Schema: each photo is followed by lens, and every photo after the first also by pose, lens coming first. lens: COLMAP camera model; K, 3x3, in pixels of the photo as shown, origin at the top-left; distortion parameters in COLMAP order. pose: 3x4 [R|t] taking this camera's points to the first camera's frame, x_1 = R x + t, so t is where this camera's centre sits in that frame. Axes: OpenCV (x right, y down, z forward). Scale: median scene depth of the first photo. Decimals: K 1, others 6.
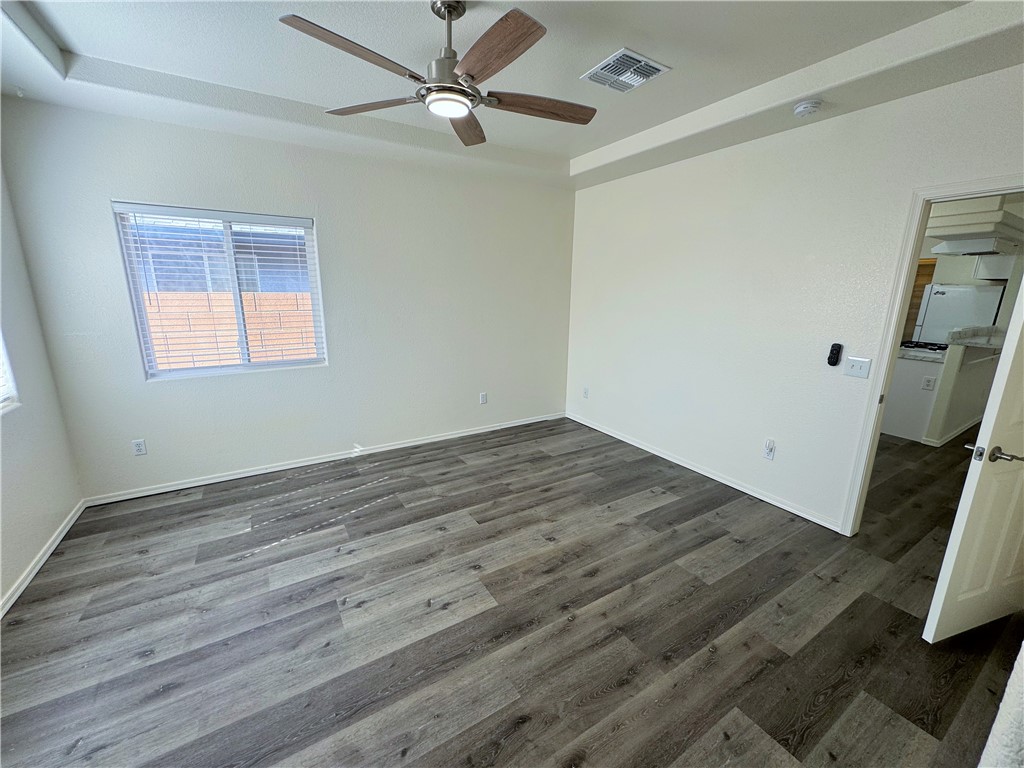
lens RADIAL K [[418.4, 0, 516.4], [0, 418.4, 385.1], [0, 0, 1]] dist [-0.000627, -0.000760]
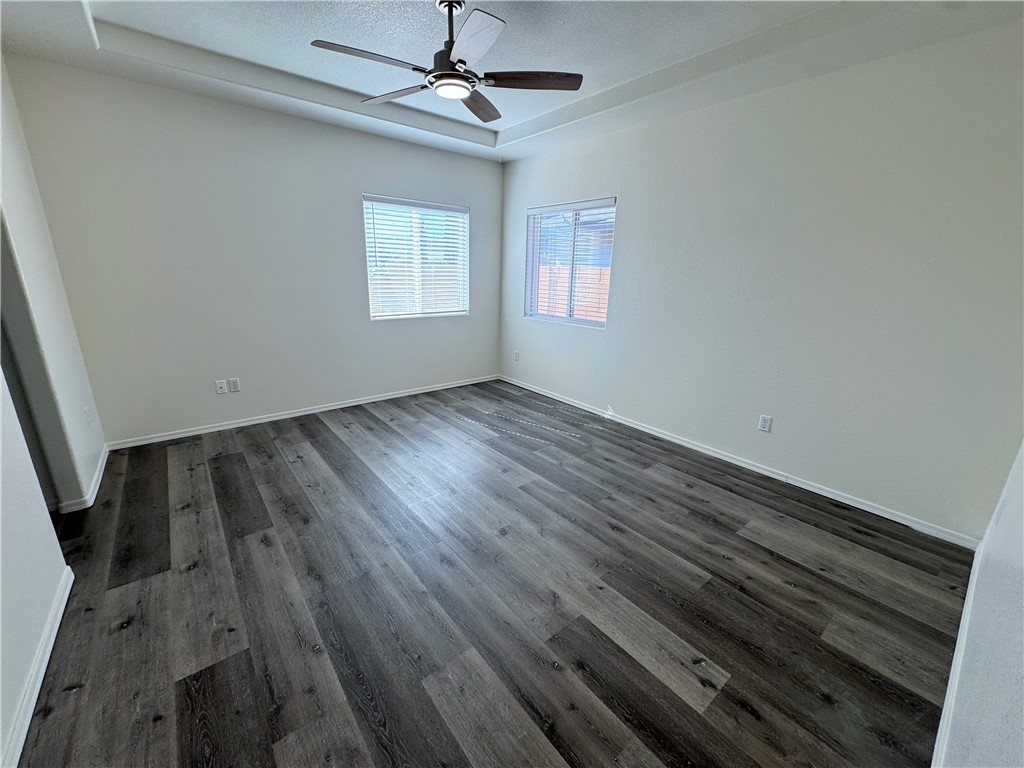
lens RADIAL K [[418.4, 0, 507.6], [0, 418.4, 386.1], [0, 0, 1]] dist [-0.000627, -0.000760]
pose [[0.104495, 0.259973, -0.959945, 0.691139], [-0.248655, 0.941403, 0.227884, -0.102782], [0.962939, 0.214882, 0.163015, 0.644625]]
